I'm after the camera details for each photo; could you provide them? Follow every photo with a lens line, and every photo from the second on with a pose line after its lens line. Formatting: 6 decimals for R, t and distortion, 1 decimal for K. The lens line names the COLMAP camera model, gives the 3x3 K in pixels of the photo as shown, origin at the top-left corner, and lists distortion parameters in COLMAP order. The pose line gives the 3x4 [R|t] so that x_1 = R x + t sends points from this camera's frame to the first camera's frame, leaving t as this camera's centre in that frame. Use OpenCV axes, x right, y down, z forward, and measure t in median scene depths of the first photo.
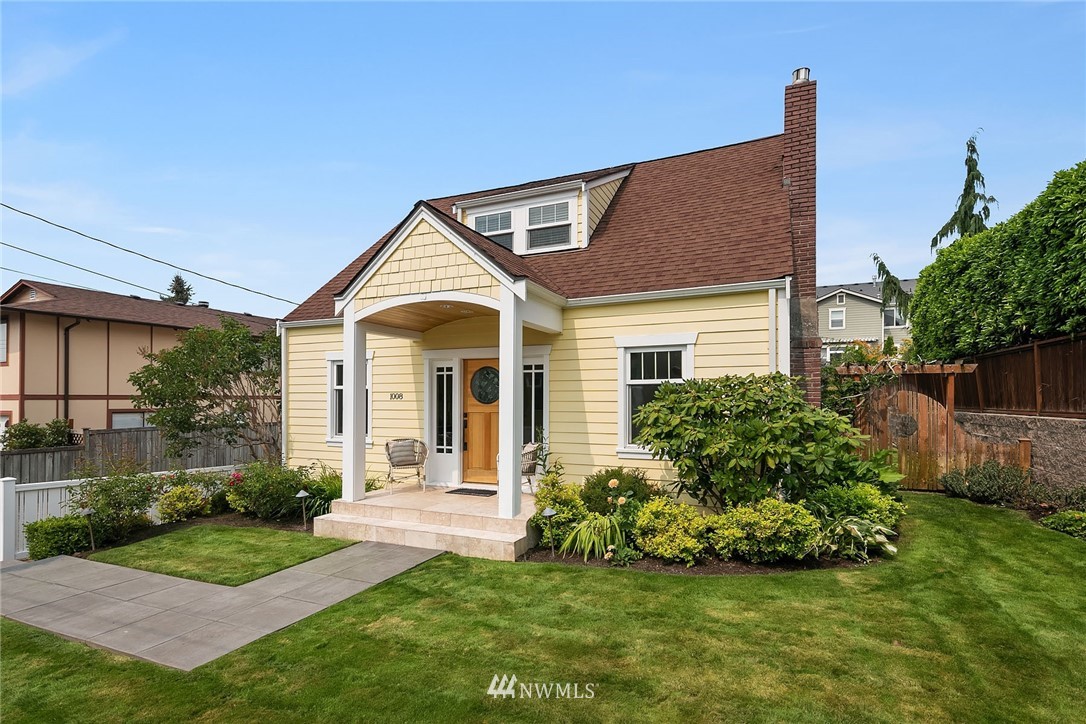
lens RADIAL K [[557.5, 0, 551.9], [0, 557.5, 345.3], [0, 0, 1]] dist [0.000173, -0.000397]
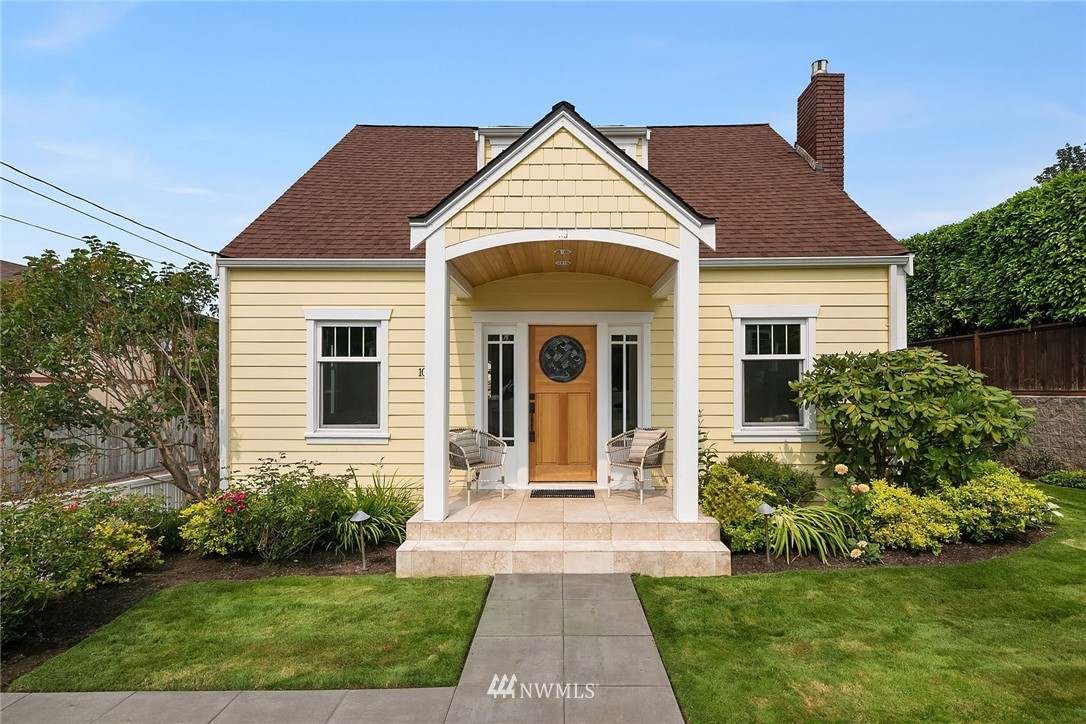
lens RADIAL K [[557.5, 0, 551.9], [0, 557.5, 345.3], [0, 0, 1]] dist [0.000173, -0.000397]
pose [[0.910763, 0.032565, 0.411644, -0.522750], [-0.039004, 0.999213, 0.007250, 0.053716], [-0.411083, -0.022659, 0.911316, 0.319547]]
